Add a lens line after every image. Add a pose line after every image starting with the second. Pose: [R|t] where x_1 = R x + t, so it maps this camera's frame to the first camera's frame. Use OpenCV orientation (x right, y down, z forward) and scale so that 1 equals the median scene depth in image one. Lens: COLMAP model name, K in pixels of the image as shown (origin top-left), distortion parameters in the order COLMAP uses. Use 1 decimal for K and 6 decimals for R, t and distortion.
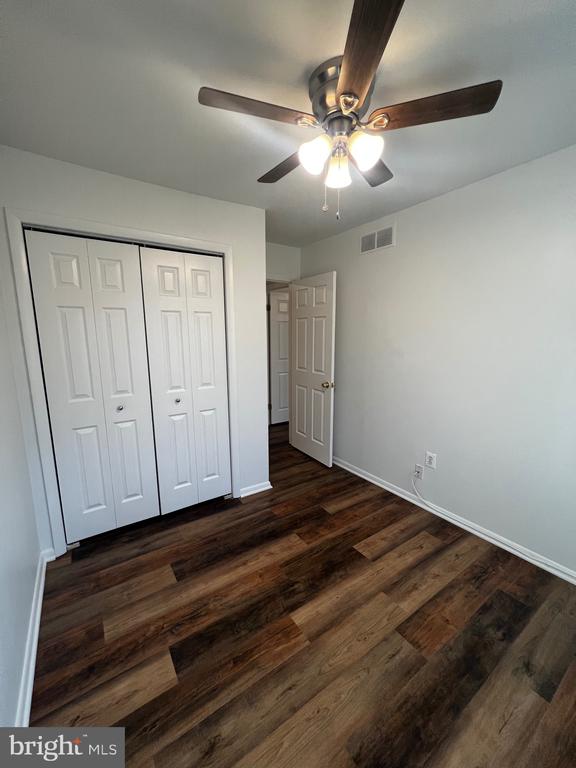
lens RADIAL K [[305.5, 0, 285.6], [0, 305.5, 383.2], [0, 0, 1]] dist [-0.000424, 0.000175]
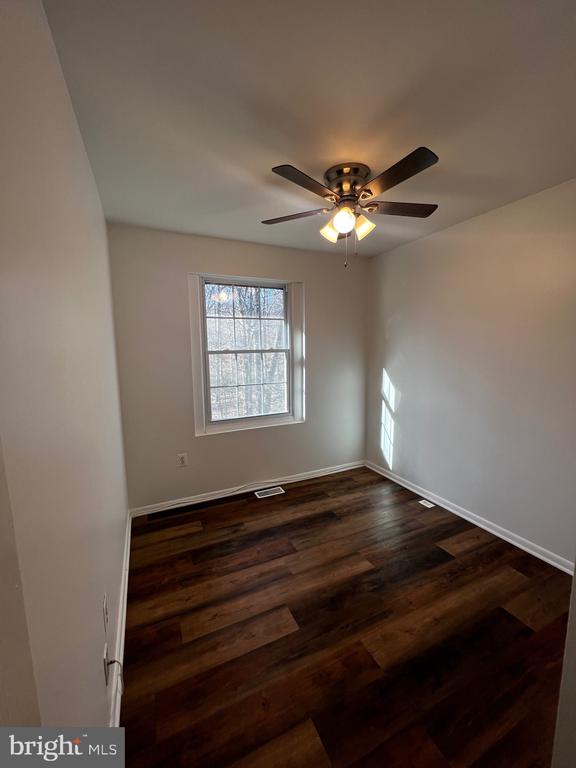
lens RADIAL K [[305.5, 0, 285.6], [0, 305.5, 383.2], [0, 0, 1]] dist [-0.000424, 0.000175]
pose [[-0.986921, -0.006730, 0.161065, 0.155832], [0.039646, 0.958309, 0.282970, -0.310316], [-0.156255, 0.285654, -0.945508, 1.786827]]
